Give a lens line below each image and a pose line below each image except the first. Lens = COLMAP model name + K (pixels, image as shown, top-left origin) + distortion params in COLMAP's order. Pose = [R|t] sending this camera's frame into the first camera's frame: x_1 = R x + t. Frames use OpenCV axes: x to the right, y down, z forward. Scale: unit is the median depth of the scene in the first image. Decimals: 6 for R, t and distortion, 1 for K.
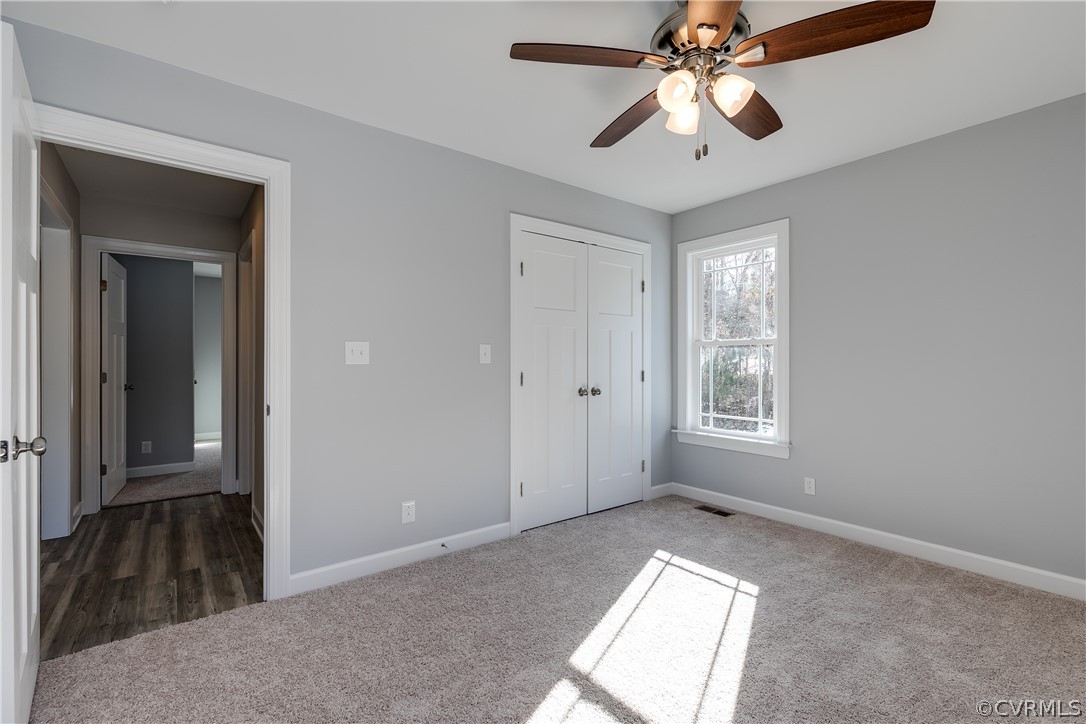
lens RADIAL K [[494.4, 0, 554.5], [0, 494.4, 361.3], [0, 0, 1]] dist [0.016436, -0.003881]
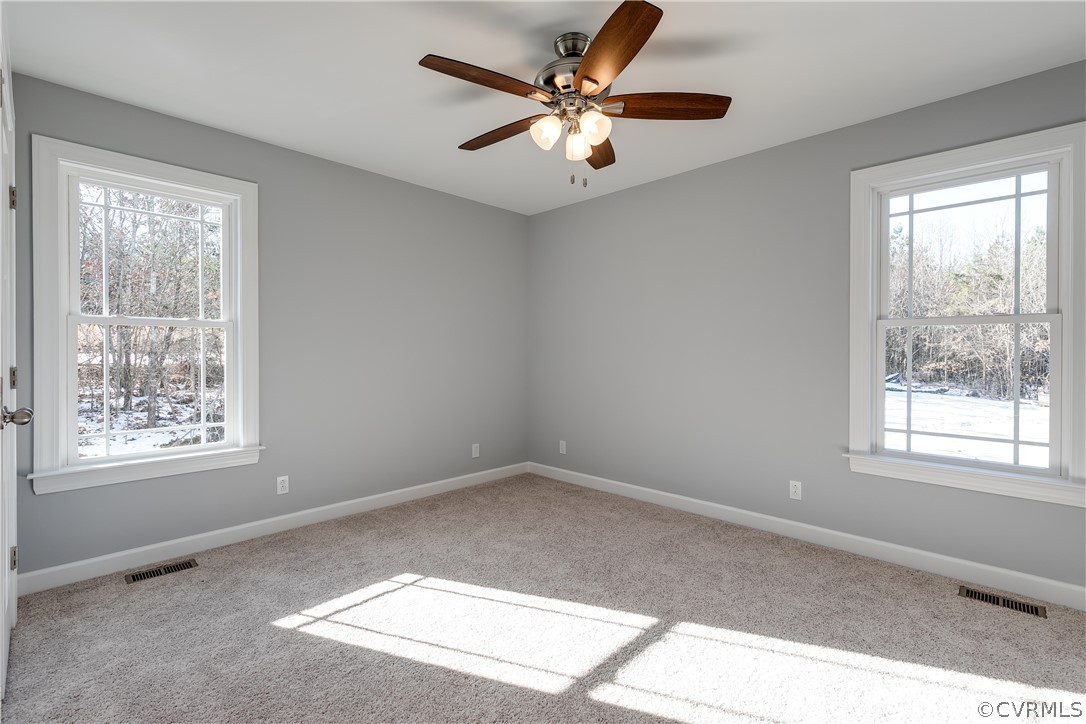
lens RADIAL K [[494.4, 0, 546.2], [0, 494.4, 354.8], [0, 0, 1]] dist [0.016436, -0.003881]
pose [[-0.130548, -0.007883, 0.991411, -0.552143], [-0.003368, 0.999966, 0.007508, 0.000448], [-0.991436, -0.002359, -0.130570, 0.751803]]
